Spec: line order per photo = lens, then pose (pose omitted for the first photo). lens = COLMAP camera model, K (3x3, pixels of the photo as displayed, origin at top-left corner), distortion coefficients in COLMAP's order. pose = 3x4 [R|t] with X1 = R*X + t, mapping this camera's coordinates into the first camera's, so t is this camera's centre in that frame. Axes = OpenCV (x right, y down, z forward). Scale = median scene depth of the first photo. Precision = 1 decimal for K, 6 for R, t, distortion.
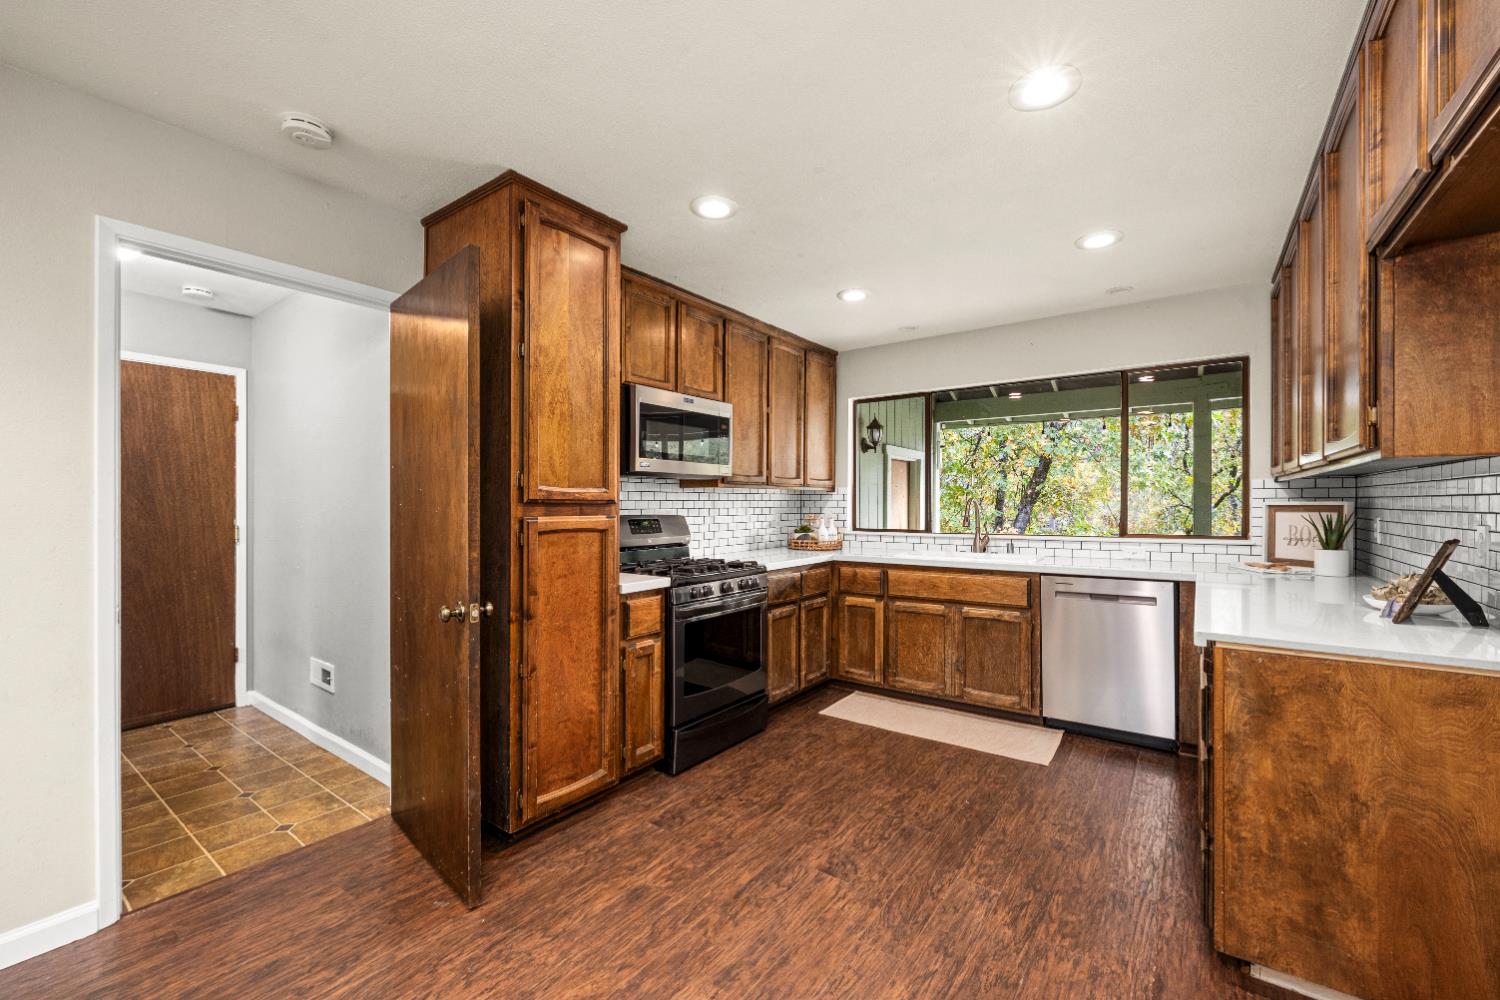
lens RADIAL K [[619.2, 0, 750.0], [0, 619.2, 500.0], [0, 0, 1]] dist [0.002243, 0.000294]
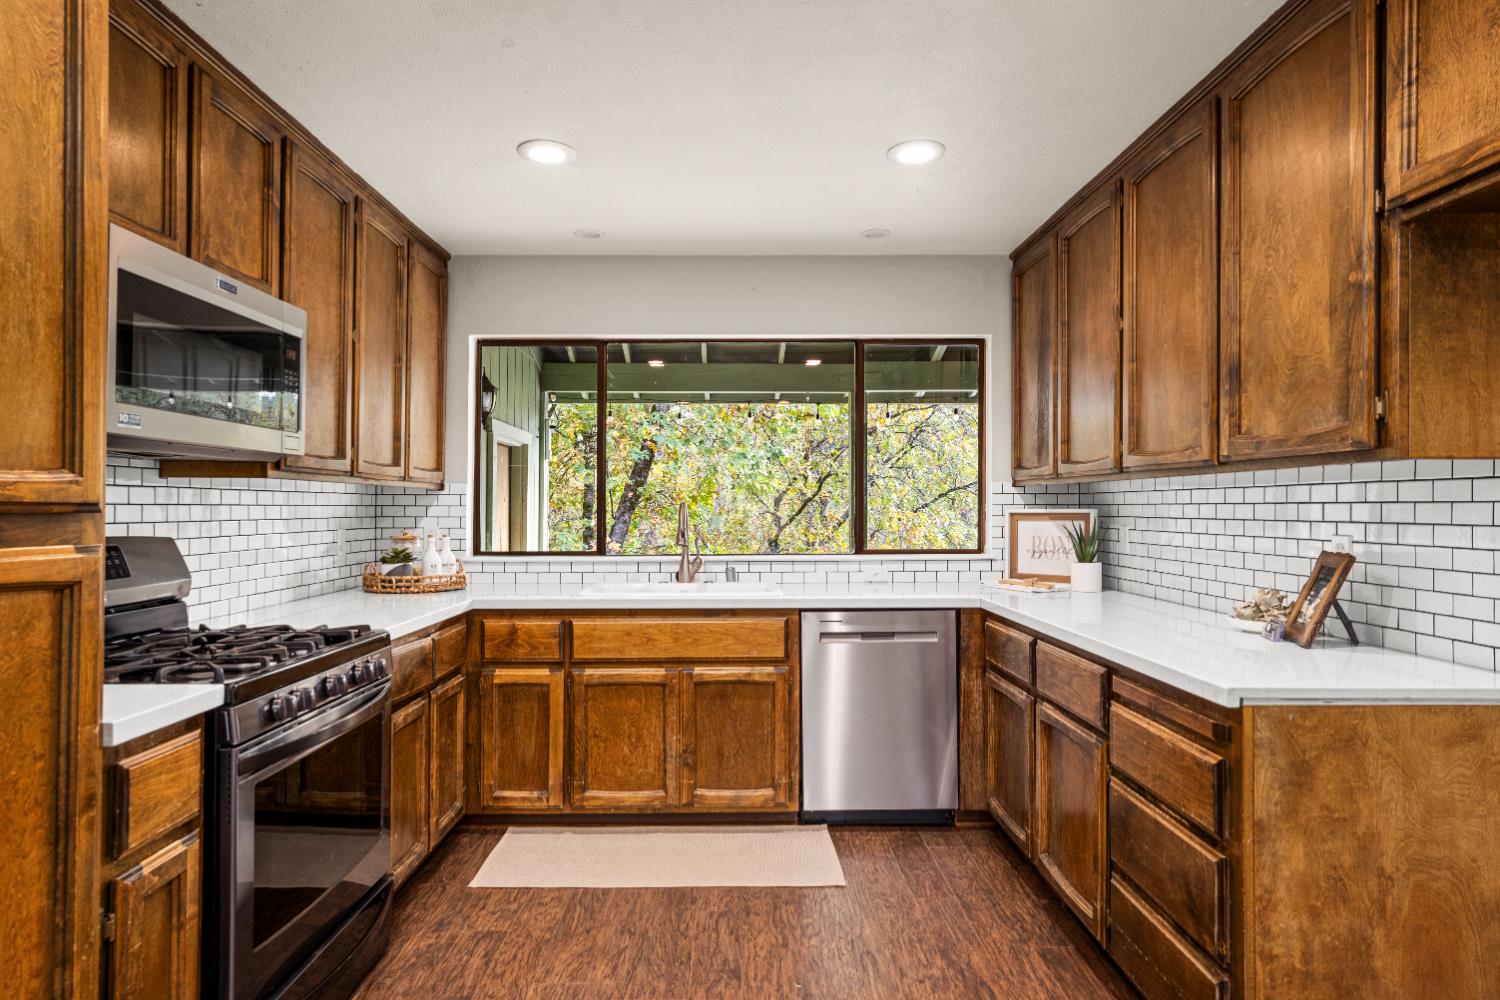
lens RADIAL K [[844.5, 0, 750.0], [0, 844.5, 500.0], [0, 0, 1]] dist [0.013553, -0.000397]
pose [[0.800721, 0.007371, 0.598993, -0.158752], [-0.004179, 0.999969, -0.006718, -0.000162], [-0.599024, 0.002876, 0.800726, 0.256167]]
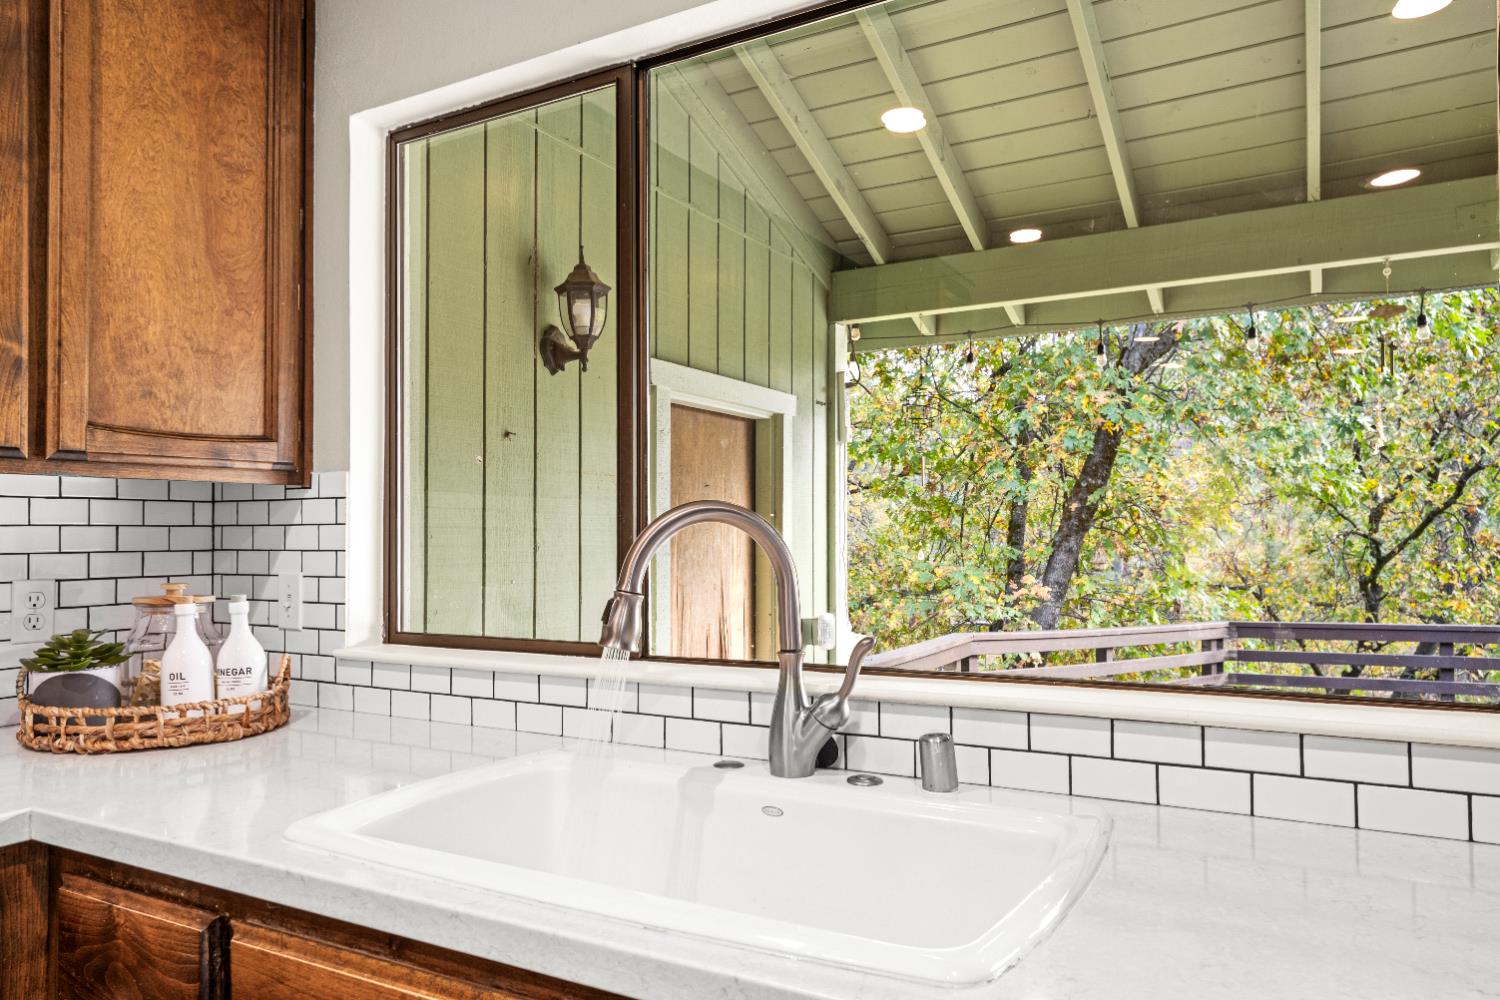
lens RADIAL K [[1024.1, 0, 748.7], [0, 1024.1, 511.8], [0, 0, 1]] dist [0.002464, 0.000526]
pose [[0.994159, -0.005175, 0.107802, 0.382193], [0.007016, 0.999836, -0.016702, 0.006135], [-0.107697, 0.017361, 0.994032, 0.801312]]
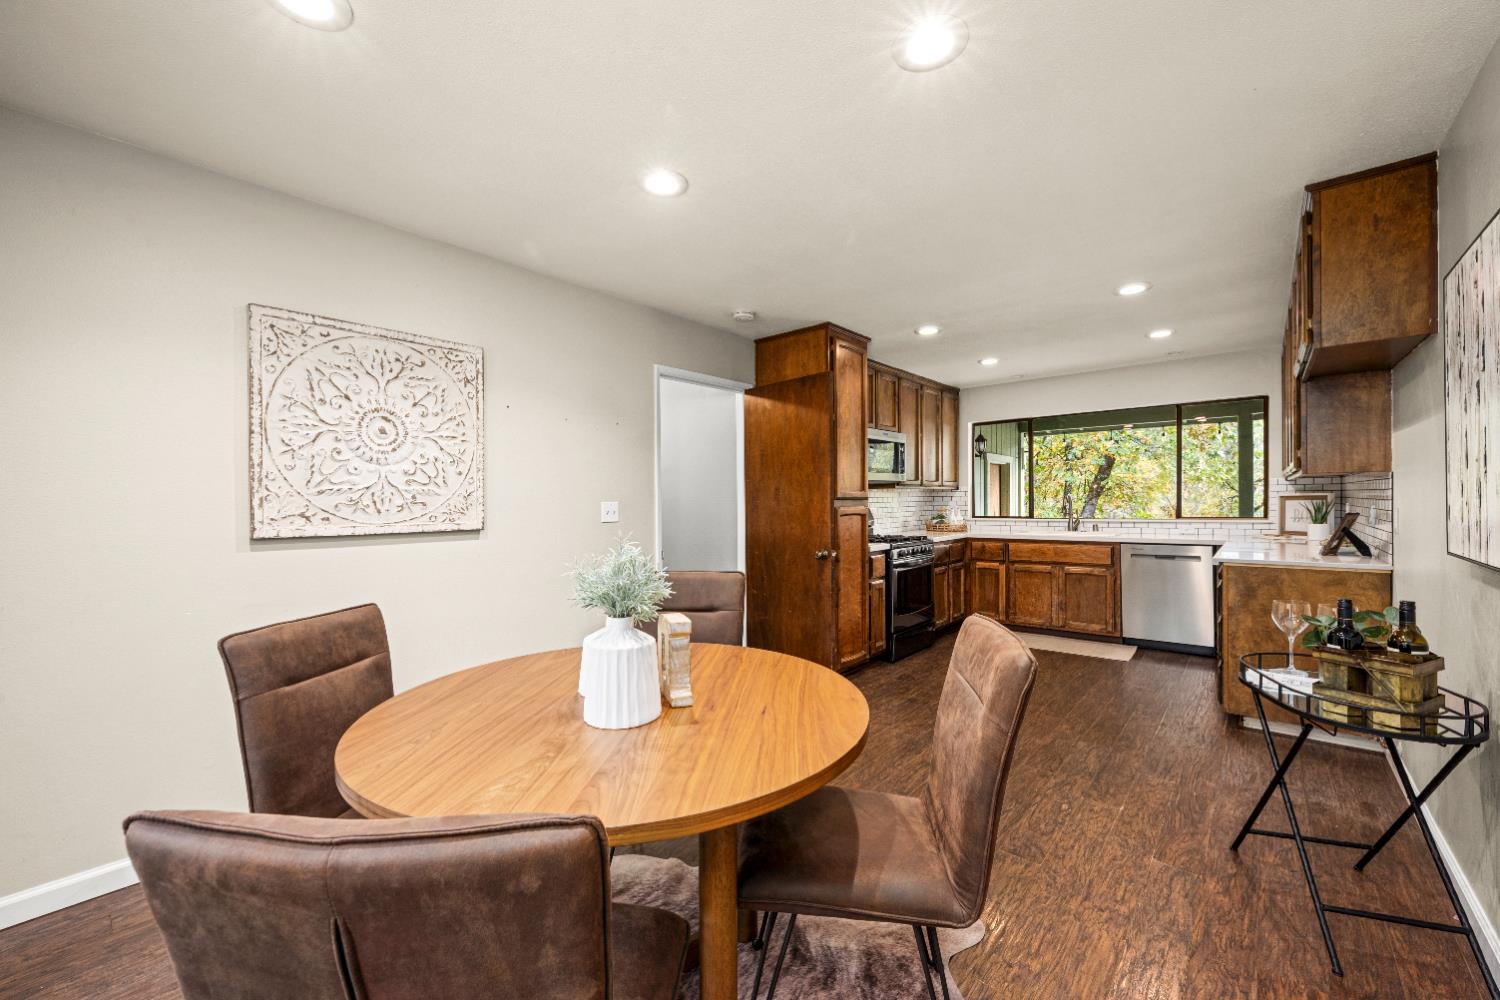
lens RADIAL K [[595.9, 0, 750.0], [0, 595.9, 500.0], [0, 0, 1]] dist [0.009339, -0.000053]
pose [[0.996357, -0.011110, -0.084555, -0.306578], [0.011615, 0.999917, 0.005489, -0.004569], [0.084487, -0.006451, 0.996404, -0.530019]]
